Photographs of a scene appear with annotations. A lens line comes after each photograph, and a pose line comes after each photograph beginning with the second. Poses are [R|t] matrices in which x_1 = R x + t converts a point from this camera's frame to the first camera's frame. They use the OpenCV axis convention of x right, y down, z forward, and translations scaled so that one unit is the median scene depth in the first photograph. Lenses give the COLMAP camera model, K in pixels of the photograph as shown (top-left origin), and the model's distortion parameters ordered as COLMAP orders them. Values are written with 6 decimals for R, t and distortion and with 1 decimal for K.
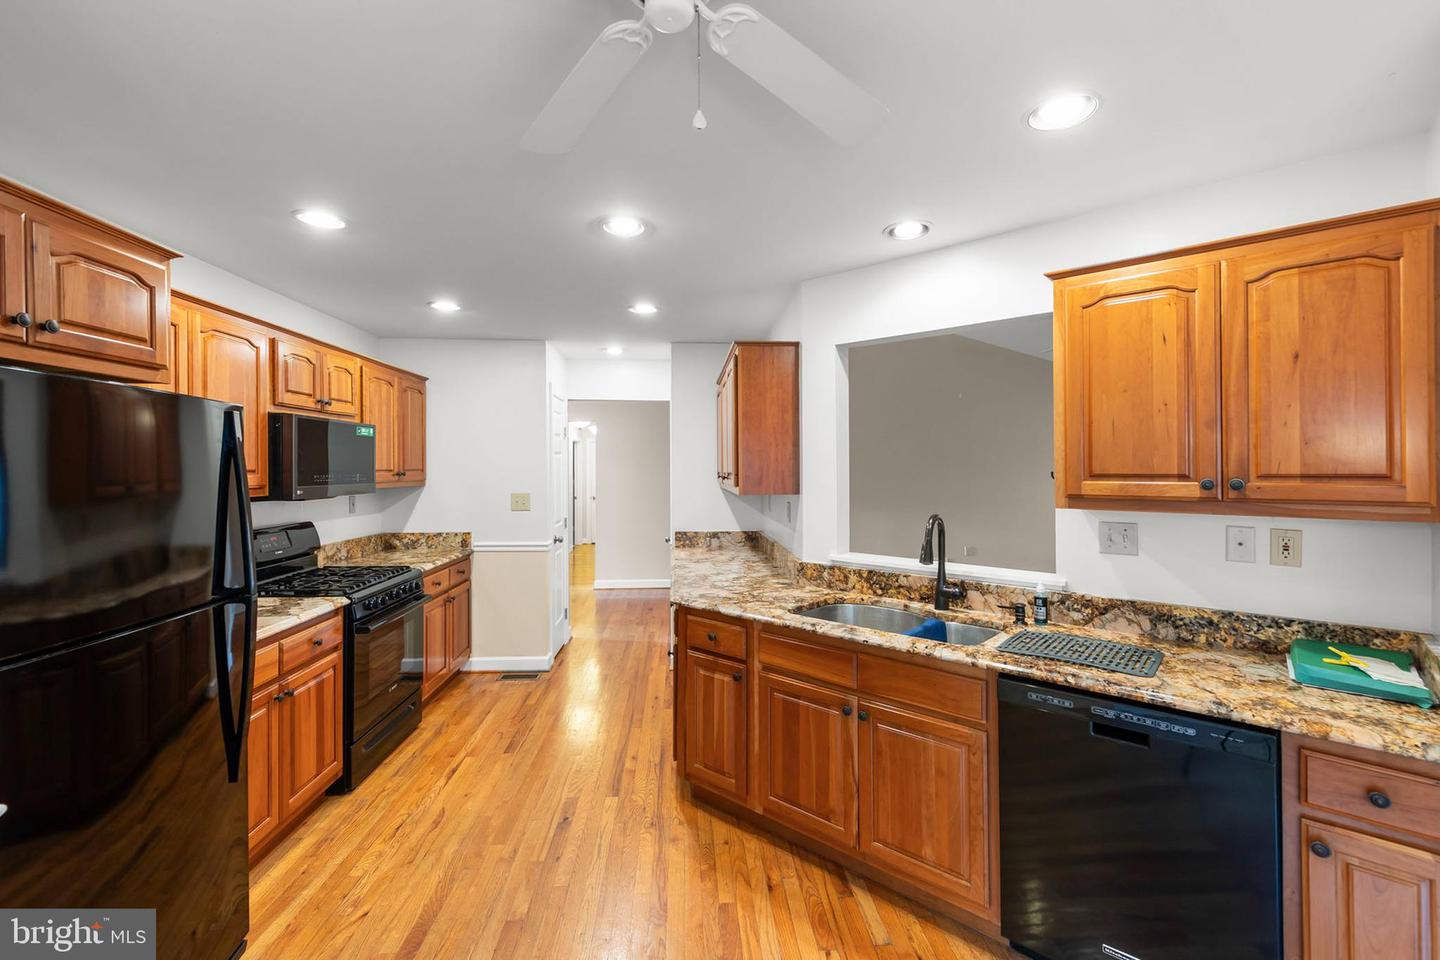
lens RADIAL K [[608.6, 0, 723.2], [0, 608.6, 470.7], [0, 0, 1]] dist [0.007861, -0.000179]
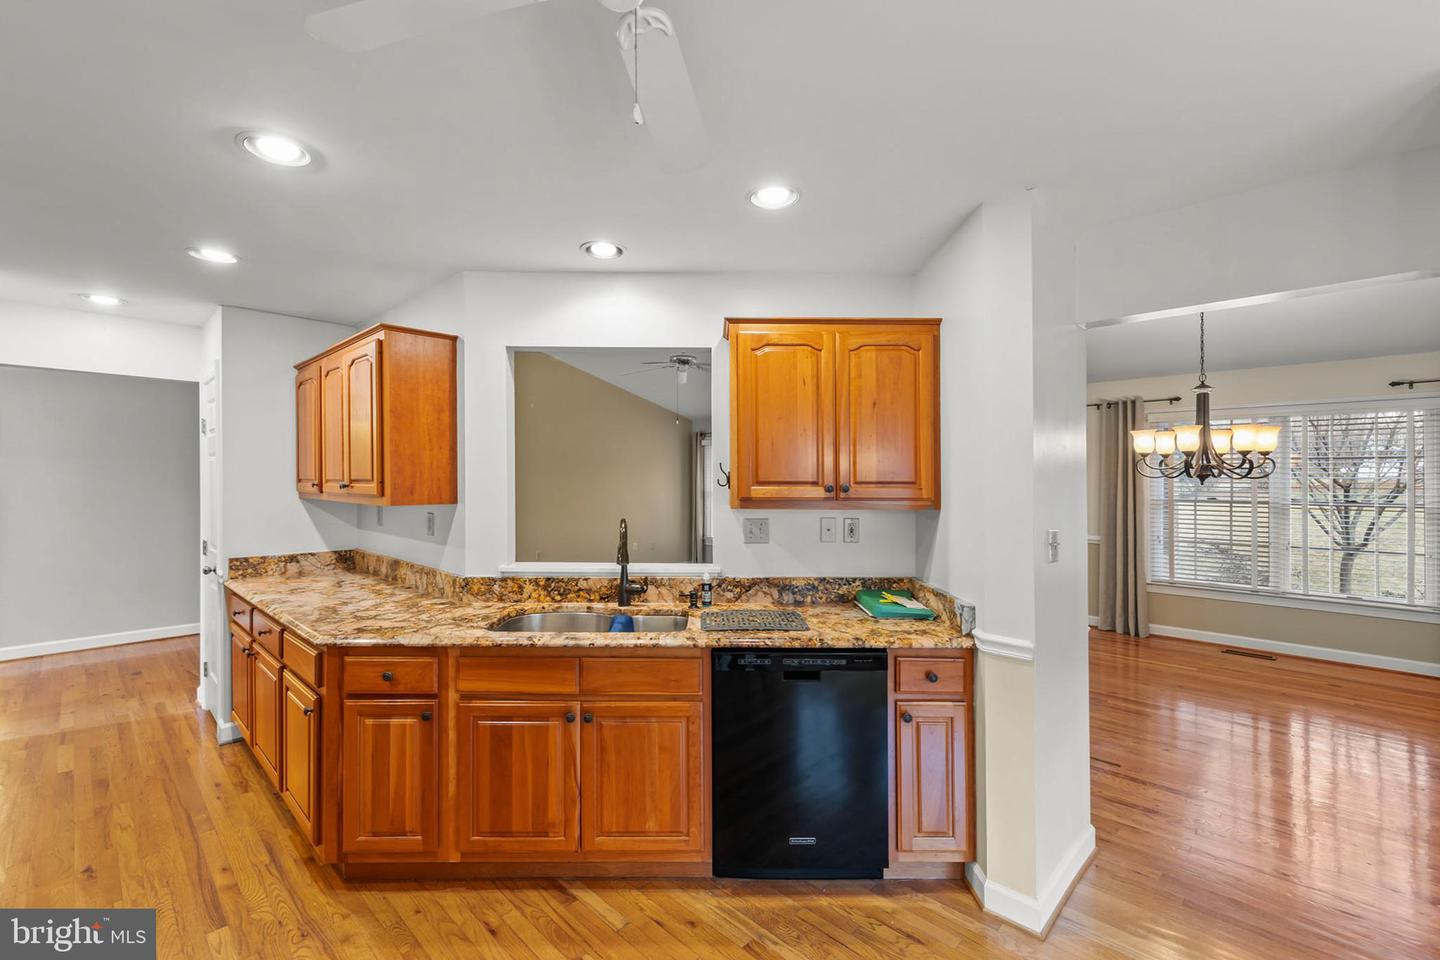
lens RADIAL K [[608.6, 0, 713.0], [0, 608.6, 479.9], [0, 0, 1]] dist [0.007861, -0.000179]
pose [[0.755013, 0.001022, 0.655709, -0.271230], [-0.002937, 0.999994, 0.001824, 0.000529], [-0.655703, -0.003303, 0.755012, 0.089169]]
